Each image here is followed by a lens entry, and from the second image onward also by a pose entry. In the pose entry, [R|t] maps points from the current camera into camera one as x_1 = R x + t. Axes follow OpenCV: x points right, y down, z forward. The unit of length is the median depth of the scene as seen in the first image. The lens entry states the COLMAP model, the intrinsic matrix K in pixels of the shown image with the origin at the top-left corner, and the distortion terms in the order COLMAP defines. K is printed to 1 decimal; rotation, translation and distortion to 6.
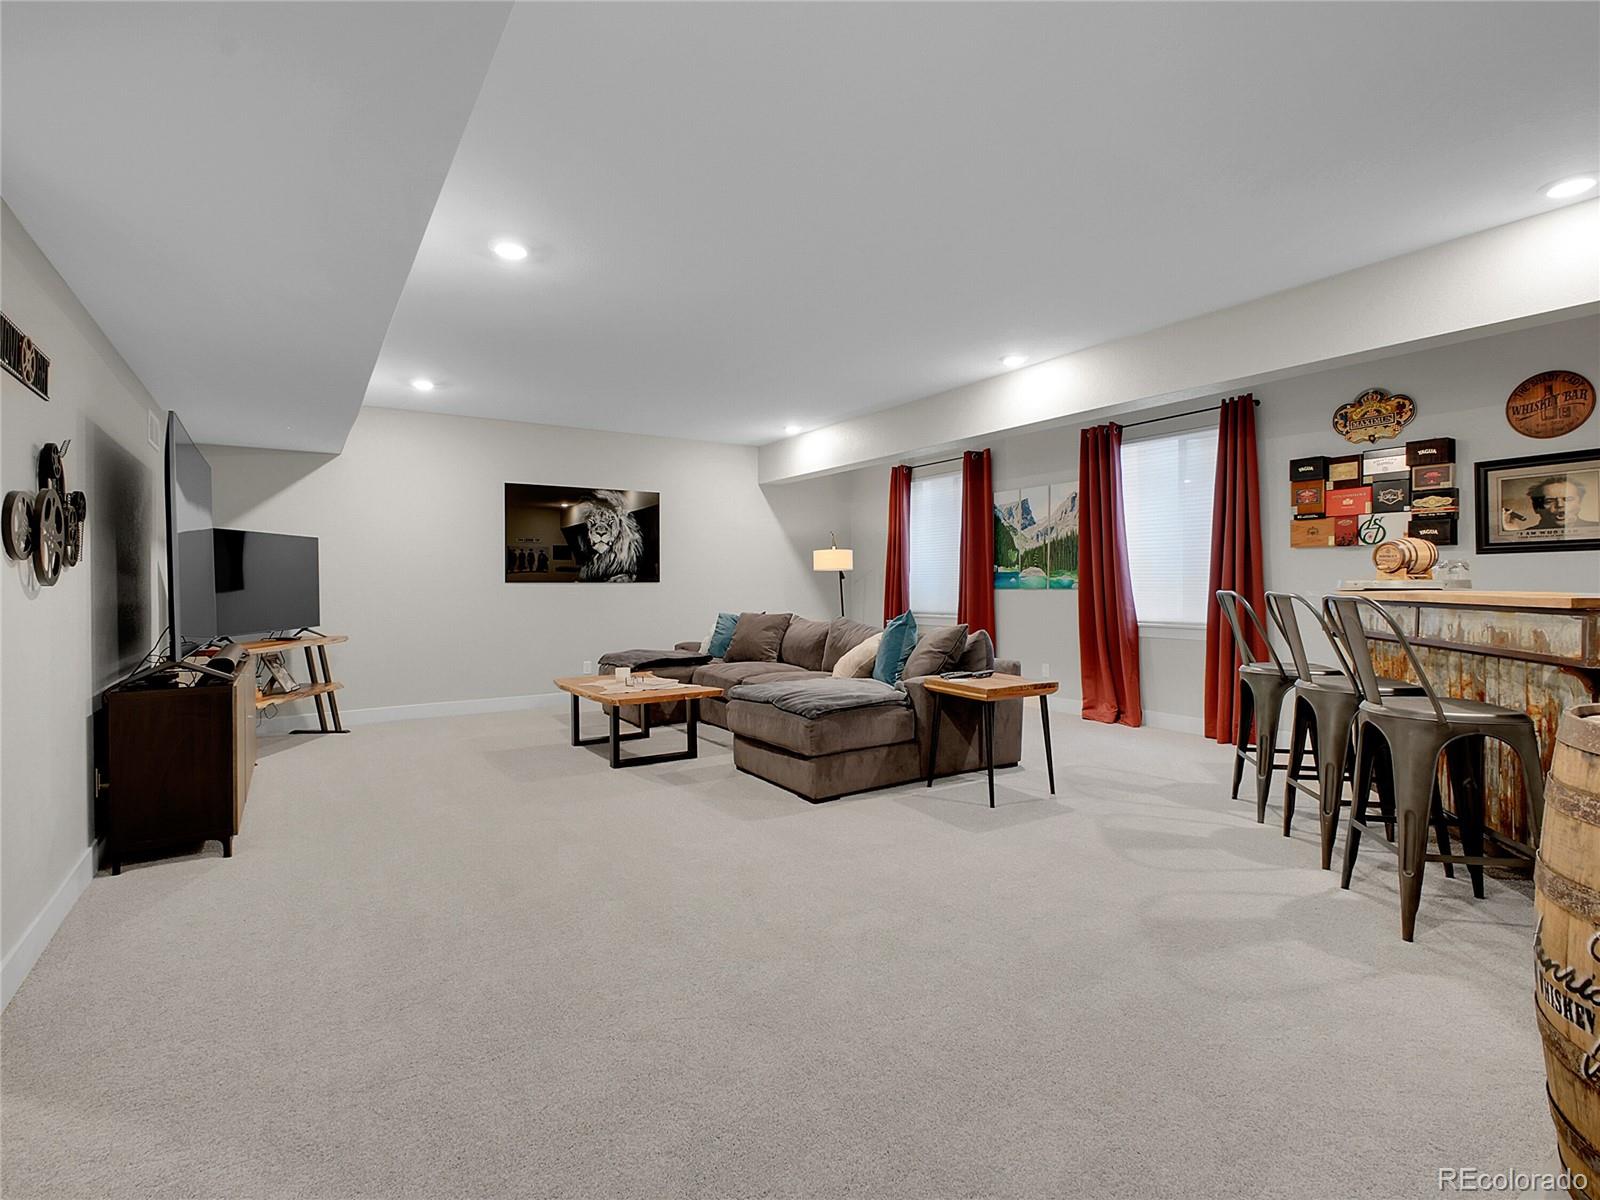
lens RADIAL K [[796.1, 0, 799.4], [0, 796.1, 584.7], [0, 0, 1]] dist [0.003634, 0.000802]
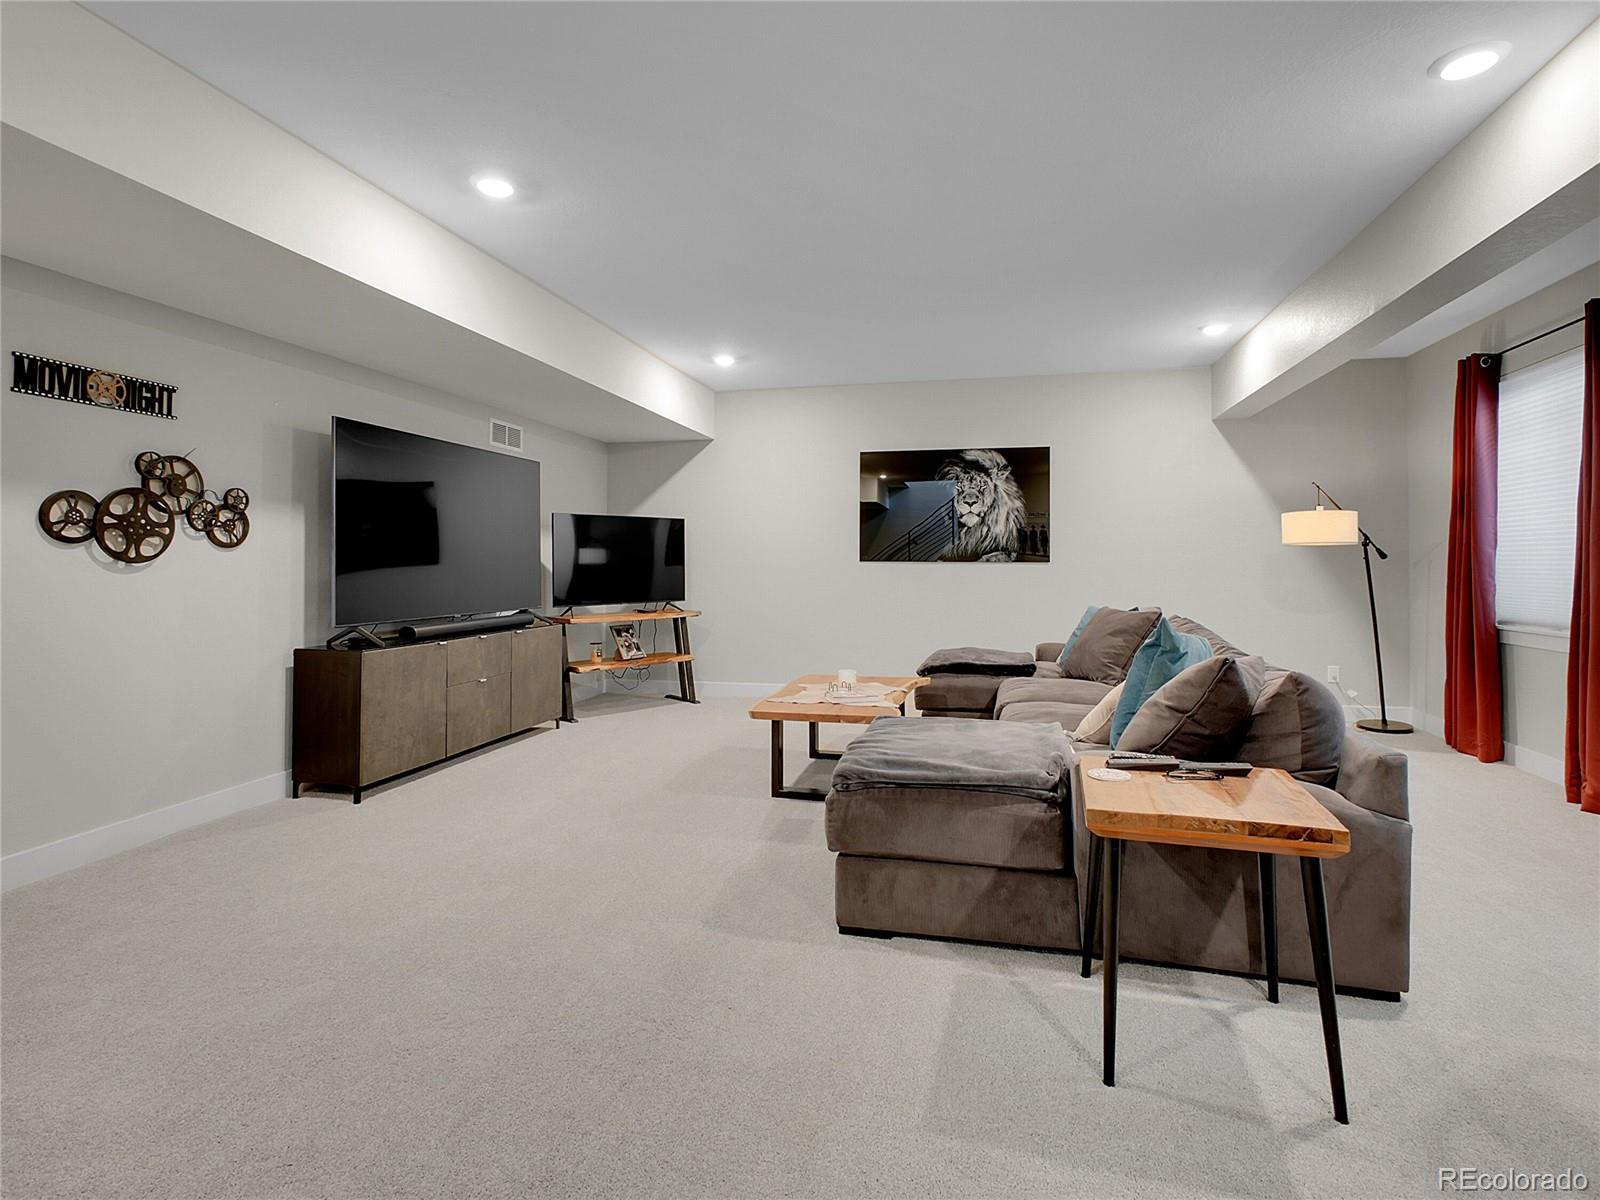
lens RADIAL K [[803.8, 0, 788.4], [0, 803.8, 550.0], [0, 0, 1]] dist [-0.000541, 0.000109]
pose [[0.678777, -0.004087, -0.734333, 0.364184], [-0.007864, 0.999887, -0.012834, -0.004895], [0.734302, 0.014486, 0.678668, 0.460603]]
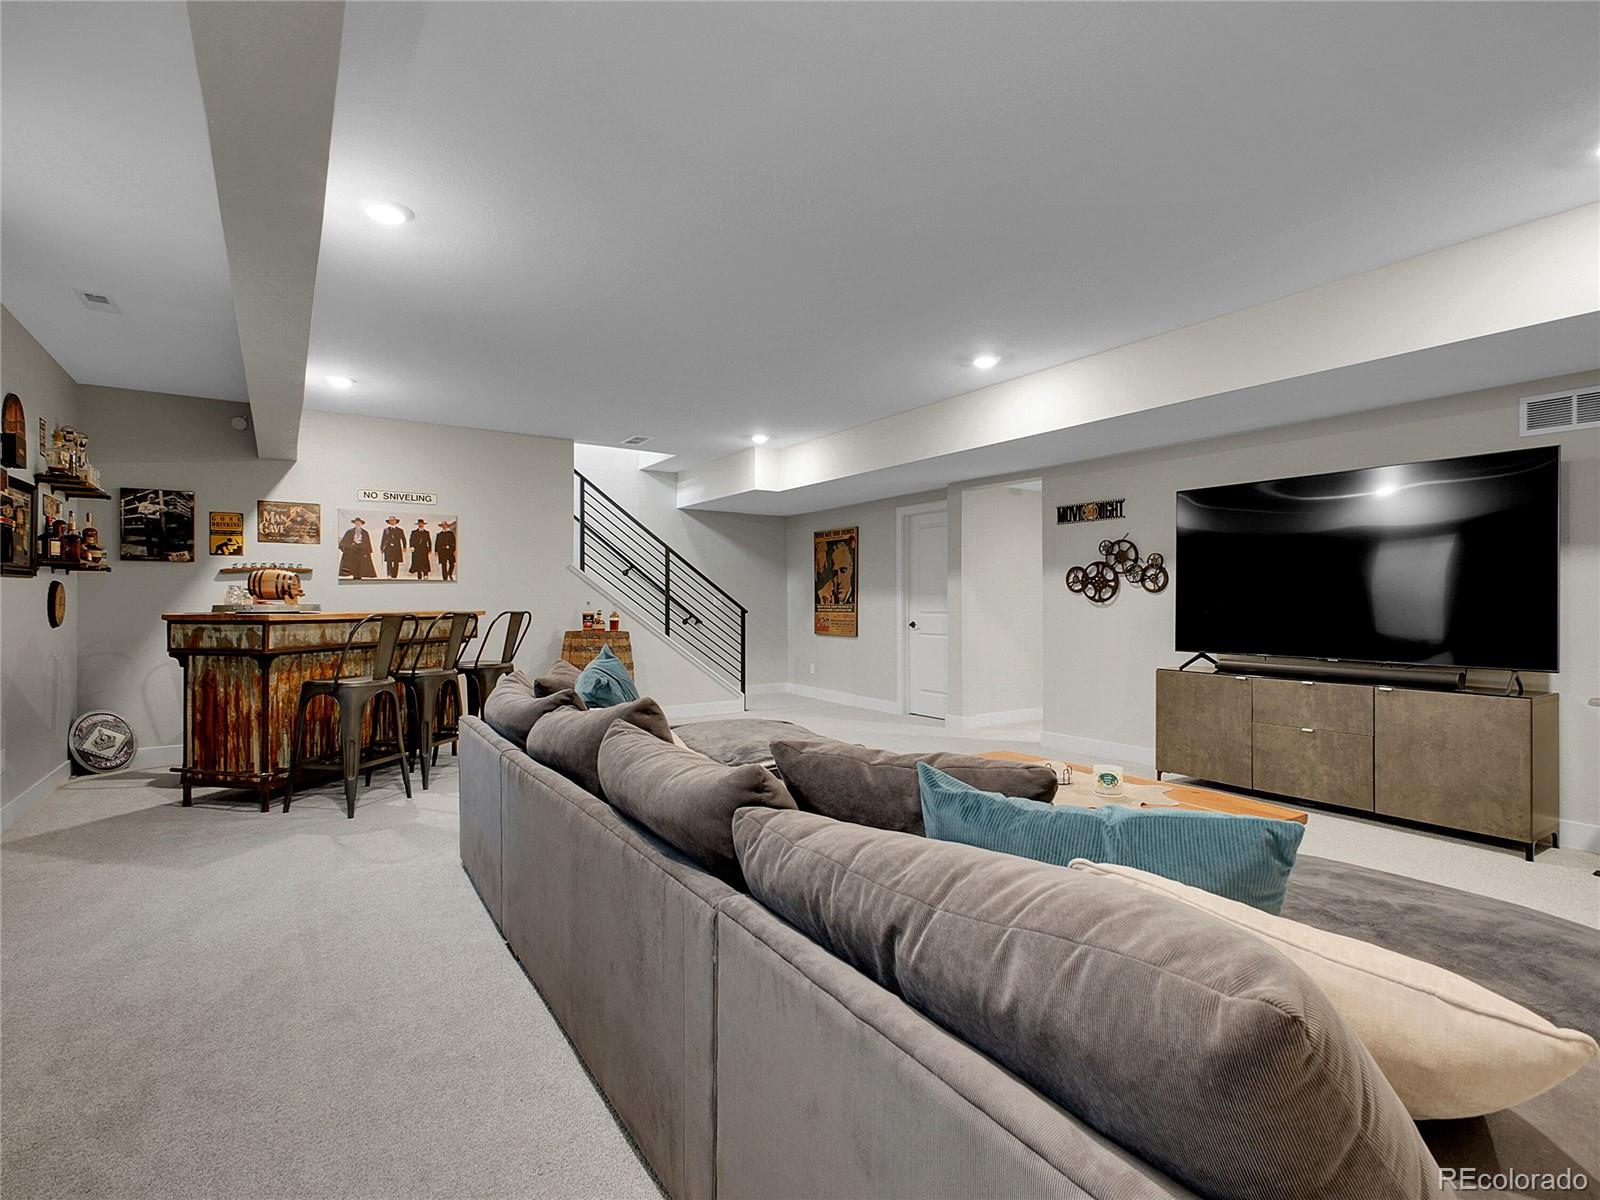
lens RADIAL K [[777.3, 0, 800.0], [0, 777.3, 600.0], [0, 0, 1]] dist [0.000455, -0.000034]
pose [[-0.999916, 0.007014, -0.010889, -0.015701], [0.007005, 0.999975, 0.000853, -0.006202], [0.010894, 0.000777, -0.999940, 1.670040]]
